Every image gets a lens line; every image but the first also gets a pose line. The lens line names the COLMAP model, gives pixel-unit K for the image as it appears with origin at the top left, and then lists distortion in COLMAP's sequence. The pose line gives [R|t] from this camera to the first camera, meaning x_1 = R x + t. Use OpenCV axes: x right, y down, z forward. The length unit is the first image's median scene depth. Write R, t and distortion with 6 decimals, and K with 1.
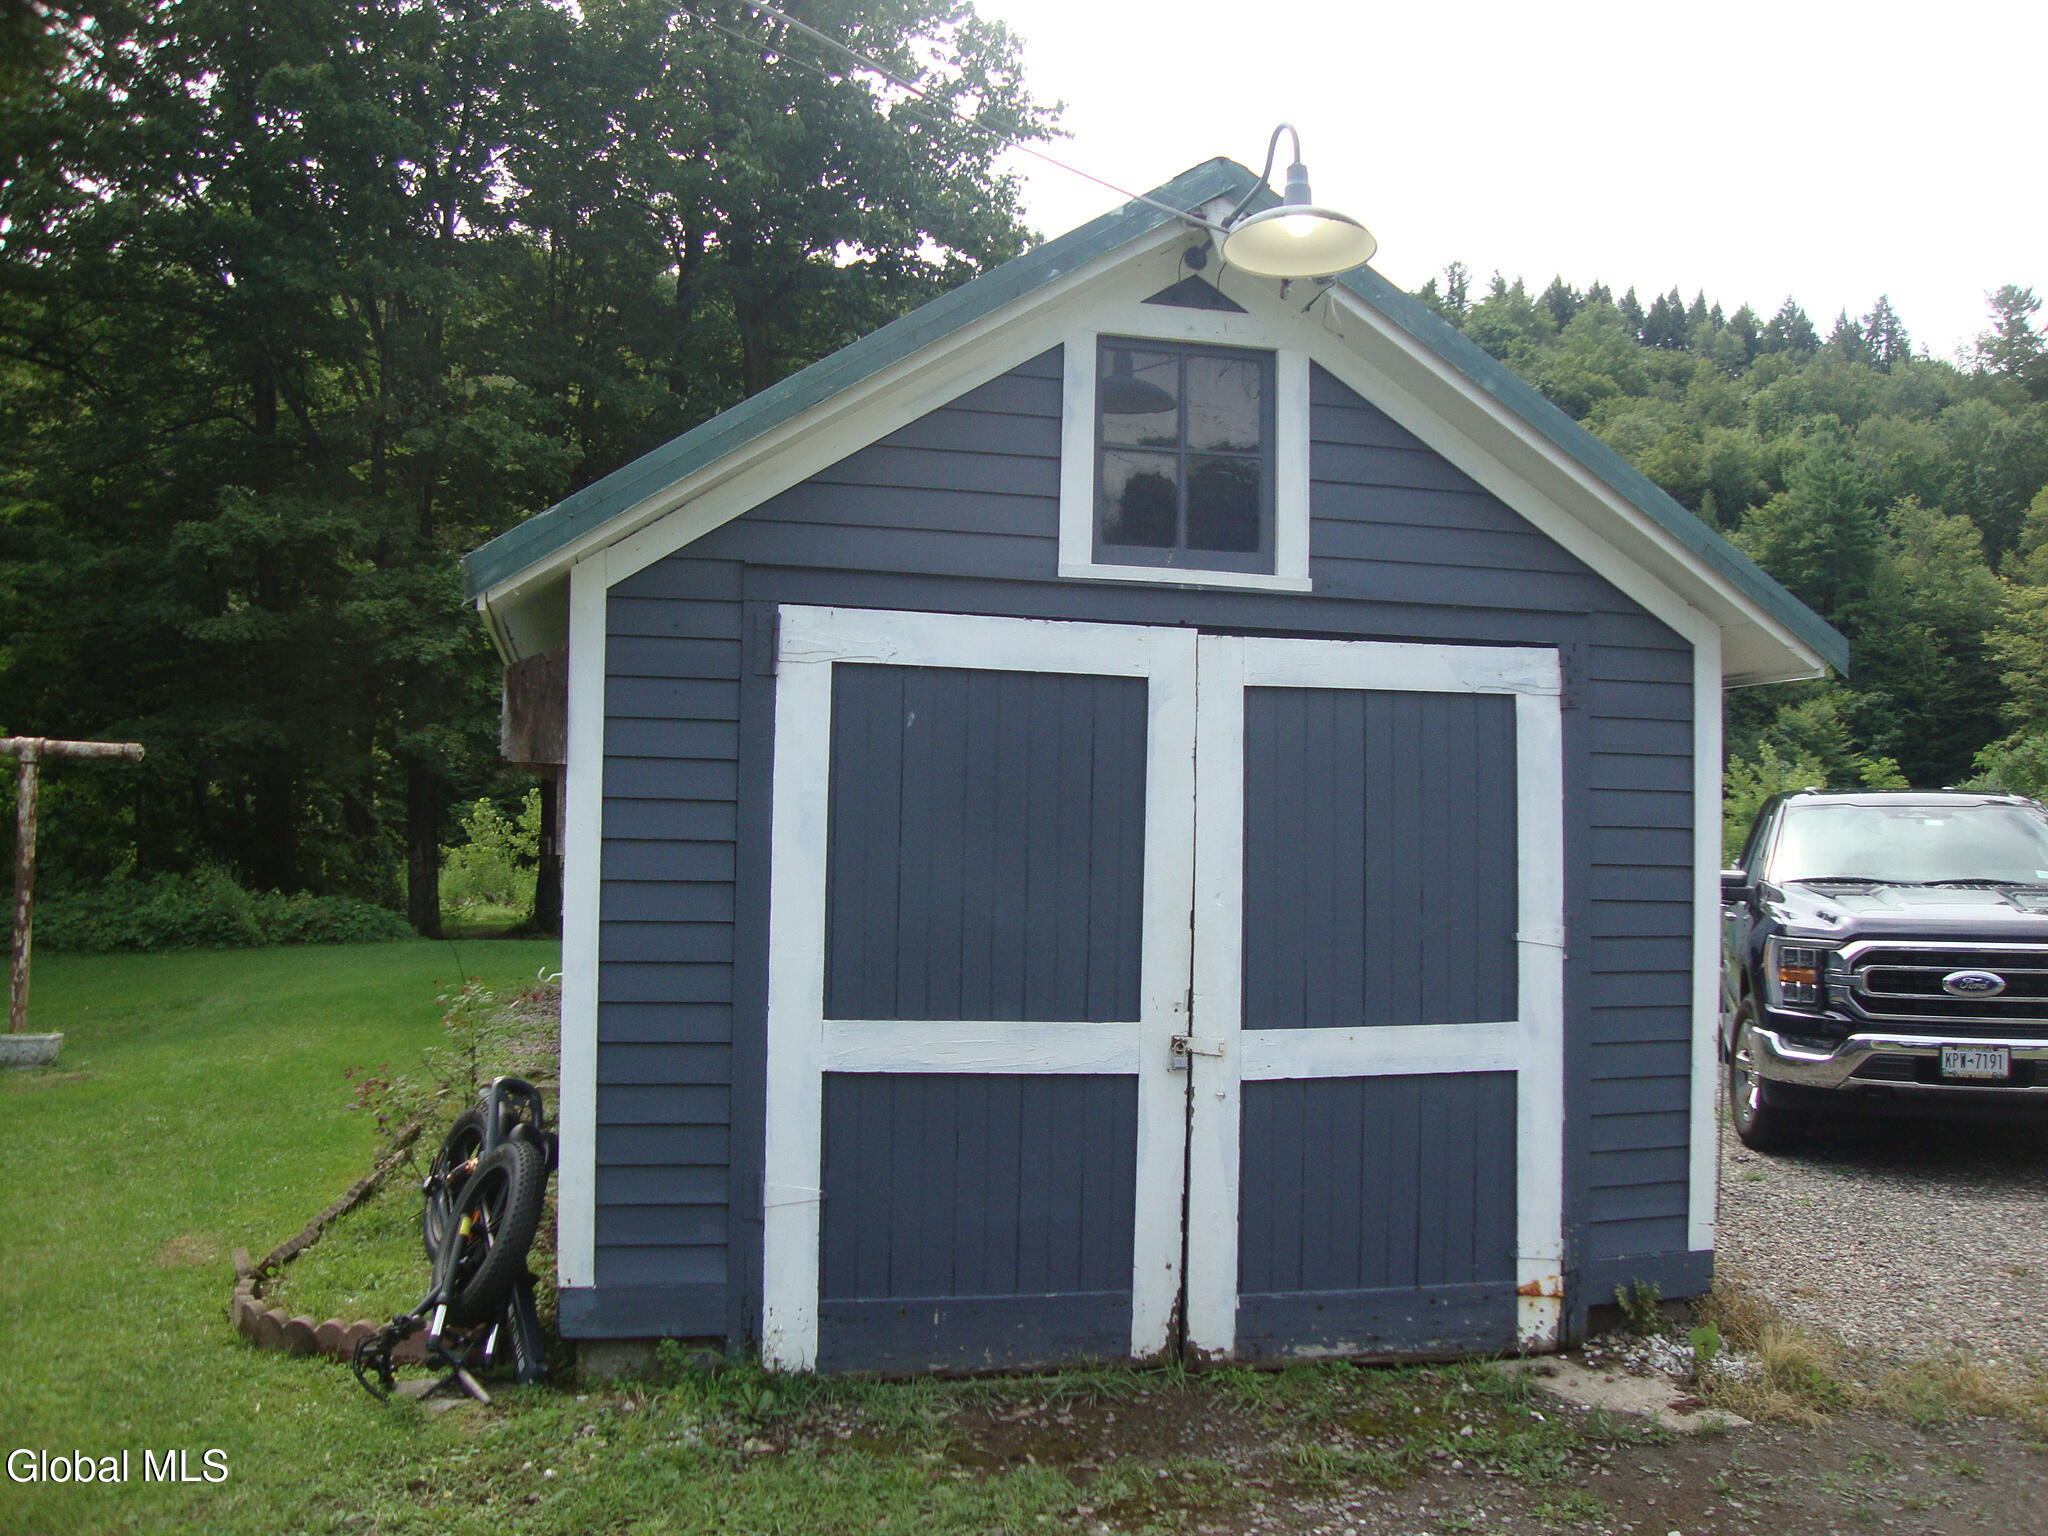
lens RADIAL K [[1822.3, 0, 1038.8], [0, 1822.3, 788.0], [0, 0, 1]] dist [-0.215856, 0.224915]
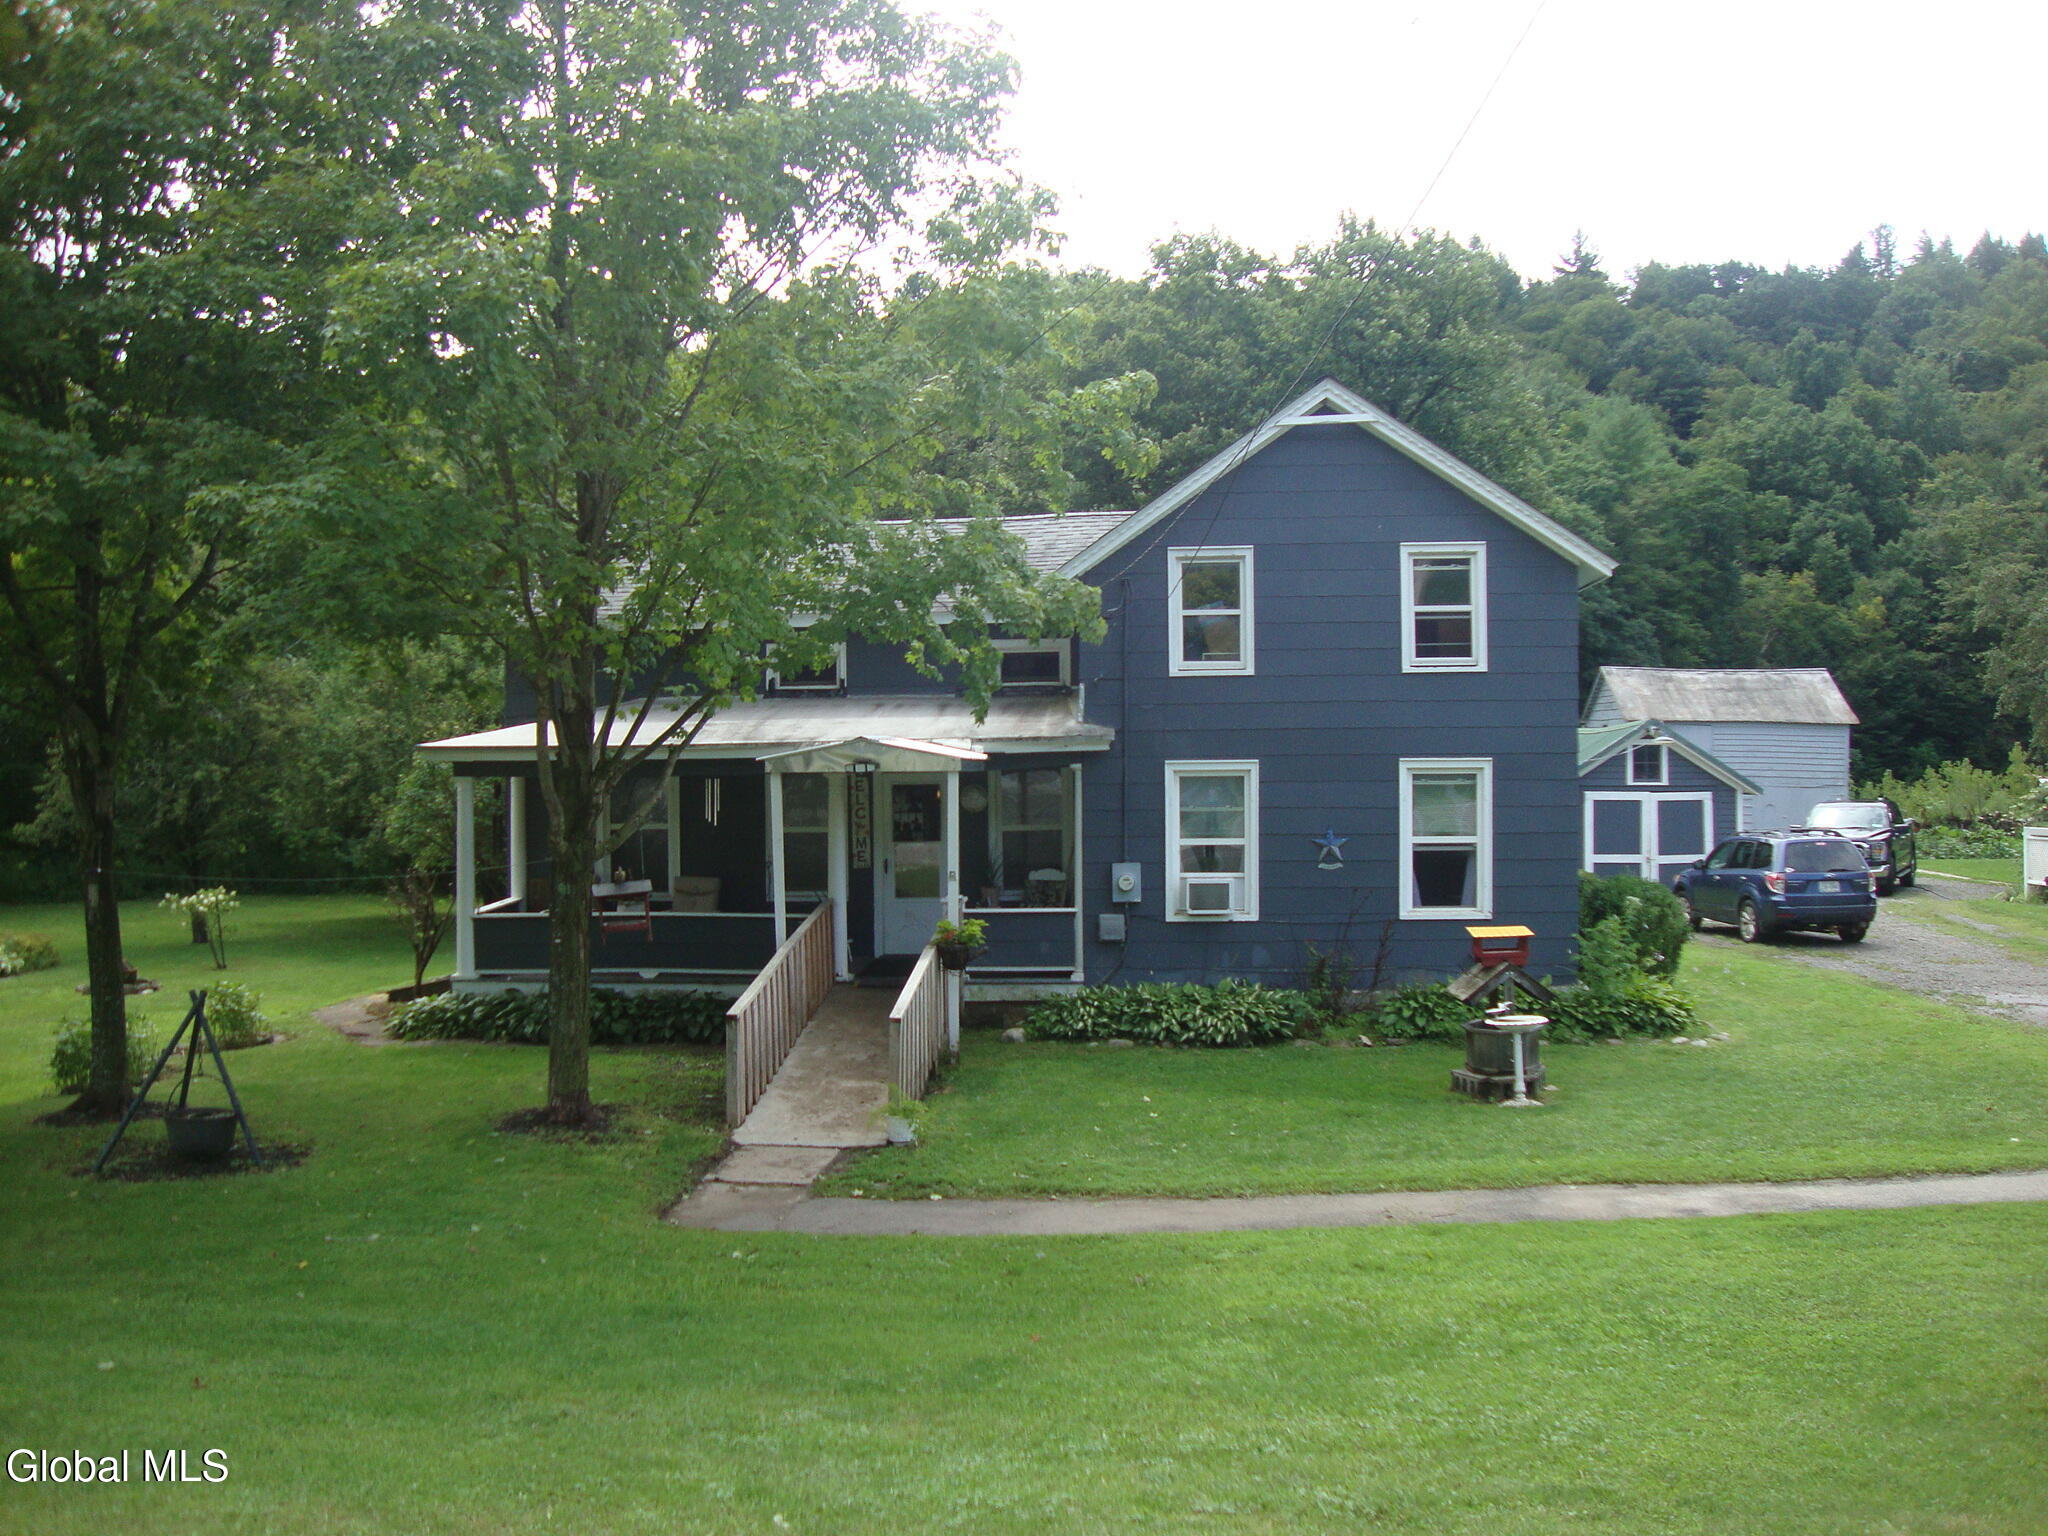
lens RADIAL K [[1822.3, 0, 1038.8], [0, 1822.3, 788.0], [0, 0, 1]] dist [-0.215856, 0.224915]
pose [[0.970620, -0.025207, -0.239292, -0.011367], [0.032257, 0.999152, 0.025590, -0.007605], [0.238444, -0.032557, 0.970610, -0.127793]]
